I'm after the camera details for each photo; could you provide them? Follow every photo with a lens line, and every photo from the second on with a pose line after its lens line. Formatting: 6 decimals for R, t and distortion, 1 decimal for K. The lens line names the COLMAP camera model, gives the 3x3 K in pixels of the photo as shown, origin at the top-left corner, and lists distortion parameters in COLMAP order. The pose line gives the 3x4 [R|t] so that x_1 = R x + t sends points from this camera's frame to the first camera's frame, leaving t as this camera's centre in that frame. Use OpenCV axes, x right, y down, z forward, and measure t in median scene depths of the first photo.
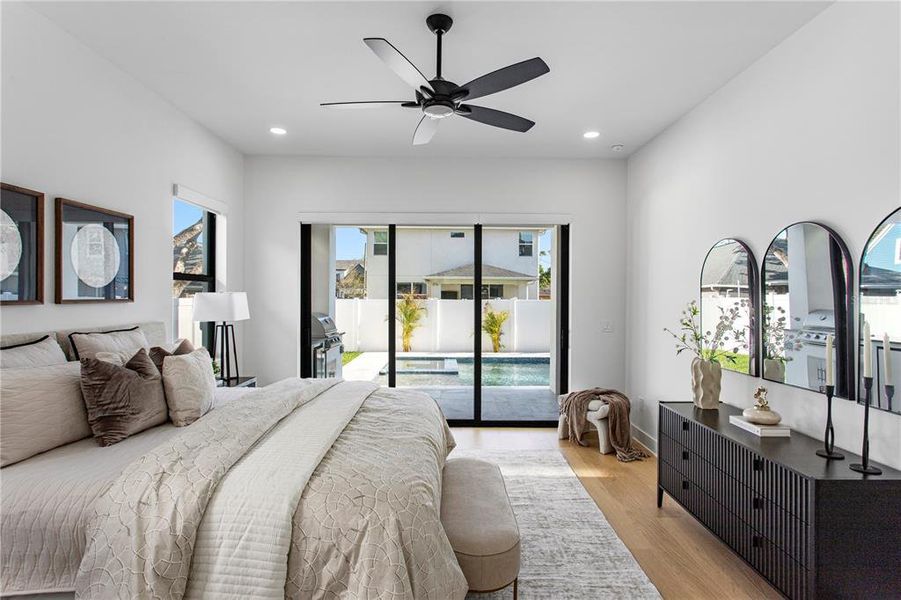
lens RADIAL K [[455.7, 0, 455.2], [0, 455.7, 298.2], [0, 0, 1]] dist [-0.009112, 0.004044]
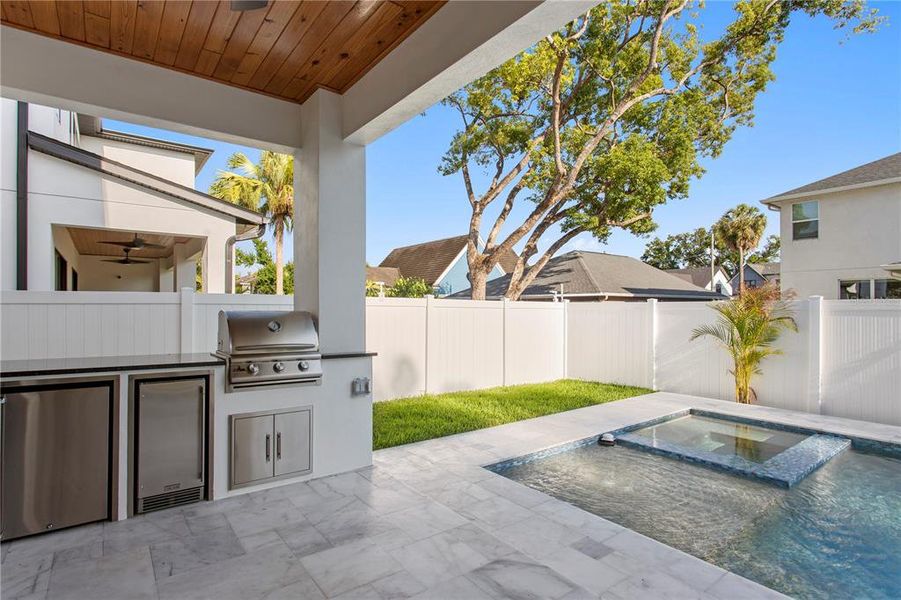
lens RADIAL K [[455.7, 0, 444.5], [0, 455.7, 311.0], [0, 0, 1]] dist [-0.009112, 0.004044]
pose [[0.579705, -0.002373, -0.814823, 0.316200], [0.001813, 0.999997, -0.001622, 0.036870], [0.814824, -0.000538, 0.579708, 1.122062]]
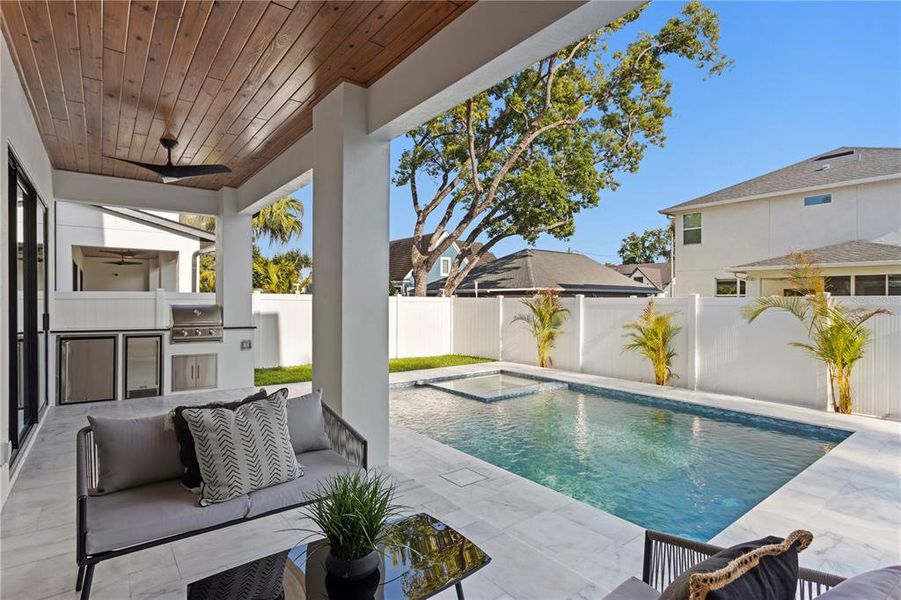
lens RADIAL K [[455.7, 0, 446.4], [0, 455.7, 303.3], [0, 0, 1]] dist [-0.009112, 0.004044]
pose [[0.587559, 0.001283, -0.809180, 1.108298], [-0.001814, 0.999998, 0.000269, 0.030569], [0.809179, 0.001310, 0.587560, 1.116071]]
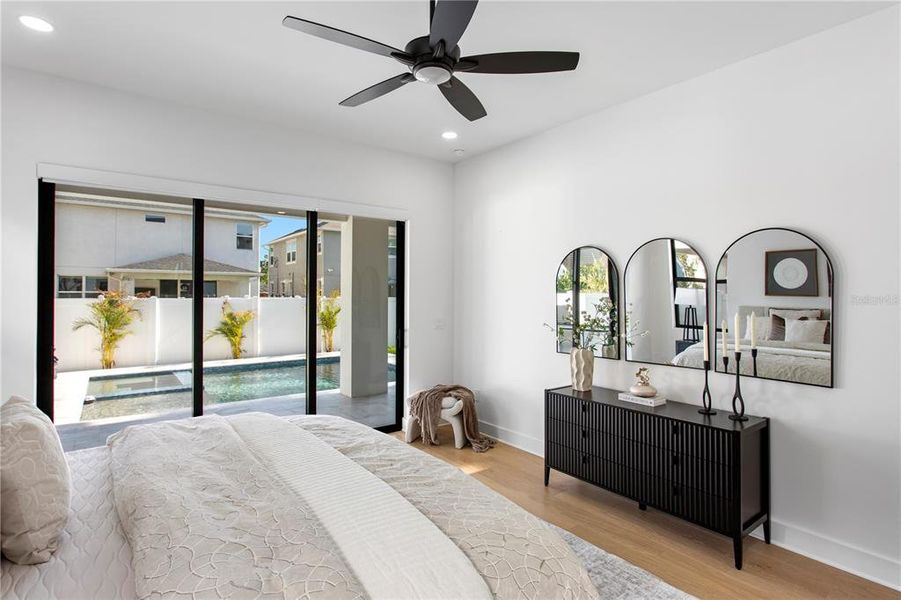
lens RADIAL K [[455.7, 0, 456.3], [0, 455.7, 291.6], [0, 0, 1]] dist [-0.009112, 0.004044]
pose [[0.802174, 0.001150, 0.597089, -0.246450], [0.004084, 0.999964, -0.007412, -0.002784], [-0.597076, 0.008384, 0.802141, 0.151985]]
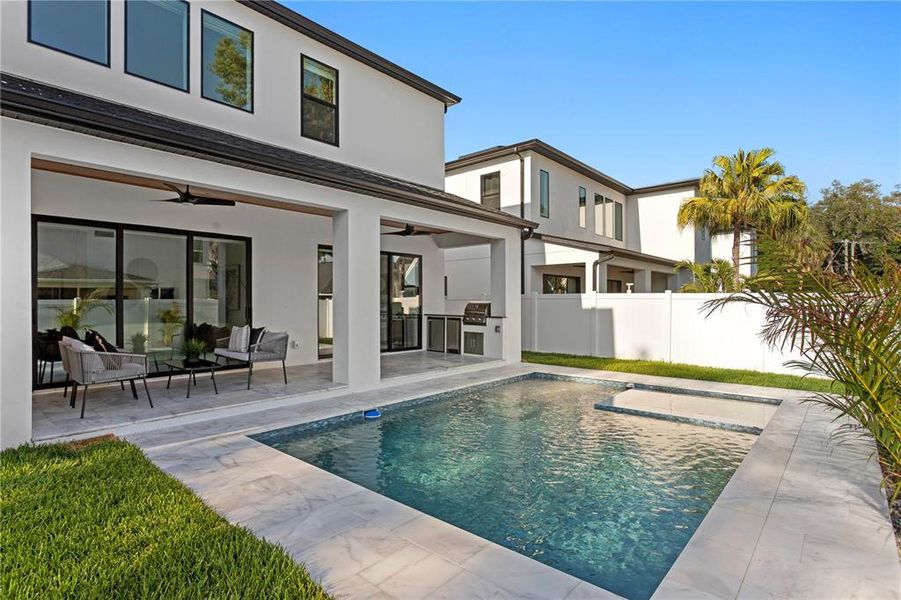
lens RADIAL K [[455.7, 0, 452.1], [0, 455.7, 301.2], [0, 0, 1]] dist [-0.009112, 0.004044]
pose [[-0.678852, -0.011504, -0.734185, 1.239550], [-0.006877, 0.999933, -0.009309, 0.055921], [0.734243, -0.001270, -0.678886, 2.631124]]
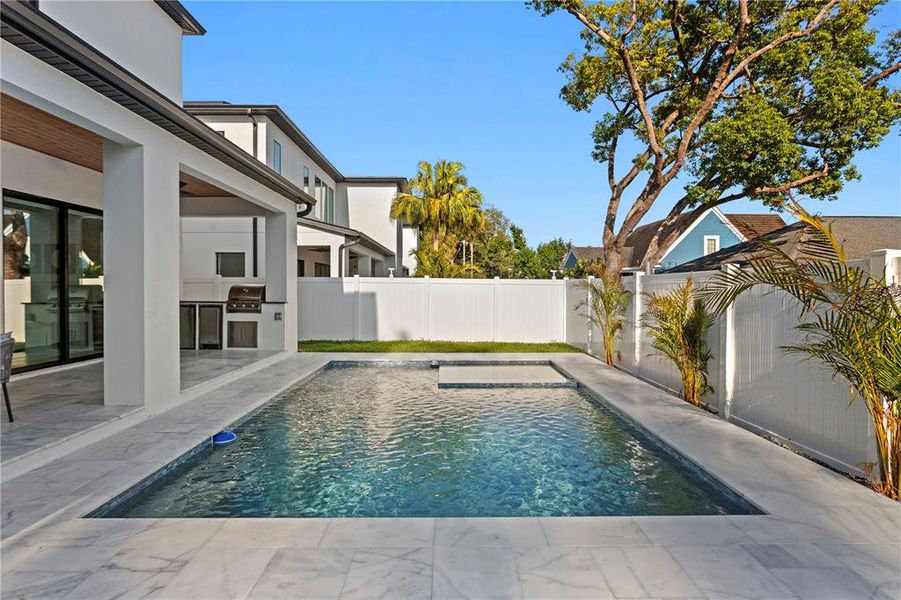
lens RADIAL K [[455.7, 0, 451.2], [0, 455.7, 293.3], [0, 0, 1]] dist [-0.009112, 0.004044]
pose [[-0.018875, 0.004335, -0.999812, 1.362371], [-0.004794, 0.999979, 0.004426, 0.058912], [0.999810, 0.004877, -0.018853, 2.120473]]
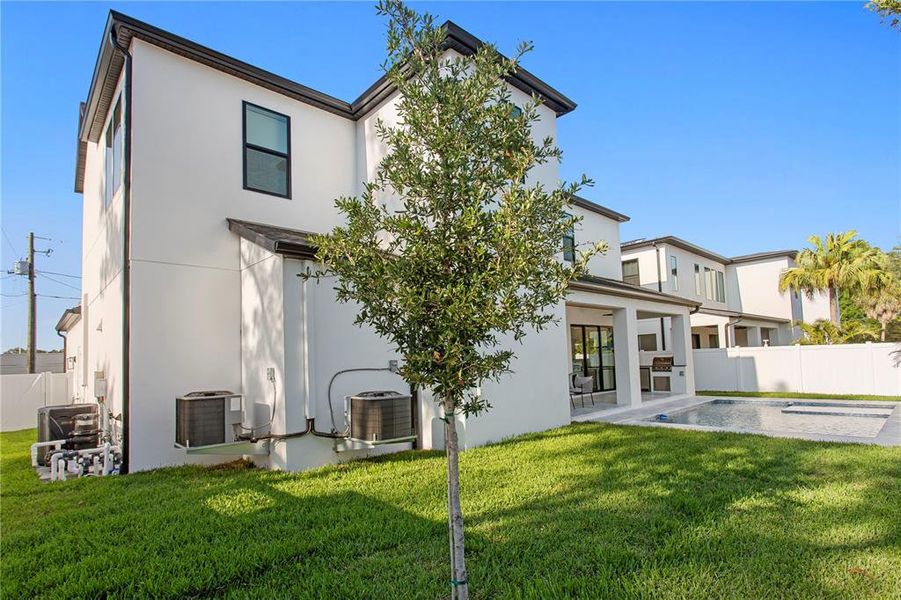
lens RADIAL K [[455.7, 0, 449.7], [0, 455.7, 332.5], [0, 0, 1]] dist [-0.009112, 0.004044]
pose [[-0.749837, -0.023733, -0.661196, 2.799668], [0.027115, 0.997415, -0.066551, 0.044451], [0.661066, -0.067831, -0.747255, 2.684094]]
